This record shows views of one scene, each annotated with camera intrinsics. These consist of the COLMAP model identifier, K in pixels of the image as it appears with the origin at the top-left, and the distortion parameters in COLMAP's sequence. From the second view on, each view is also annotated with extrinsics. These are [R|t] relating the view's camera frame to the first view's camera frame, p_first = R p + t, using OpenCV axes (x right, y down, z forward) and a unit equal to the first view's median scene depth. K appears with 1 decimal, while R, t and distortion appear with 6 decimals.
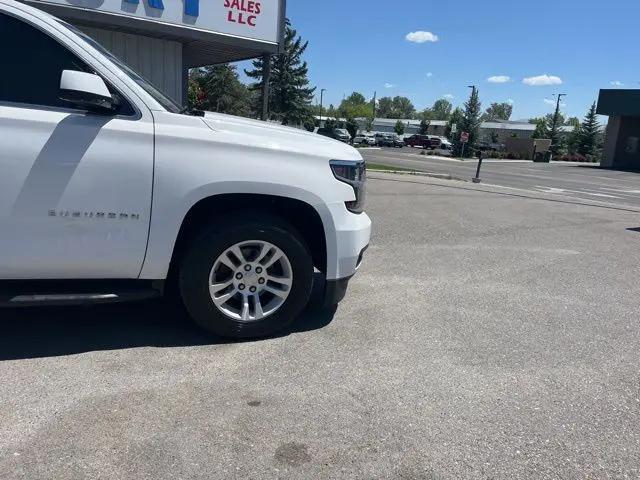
lens RADIAL K [[485.1, 0, 318.1], [0, 485.1, 234.2], [0, 0, 1]] dist [0.062152, -0.077434]
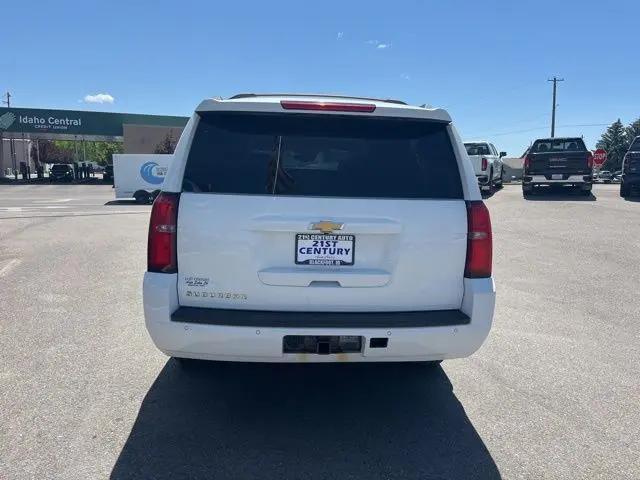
lens RADIAL K [[485.1, 0, 317.5], [0, 485.1, 238.0], [0, 0, 1]] dist [0.062152, -0.077434]
pose [[0.261206, -0.205209, 0.943218, -2.502955], [0.206669, 0.966372, 0.153014, -0.370280], [-0.942899, 0.154966, 0.294832, 0.471320]]
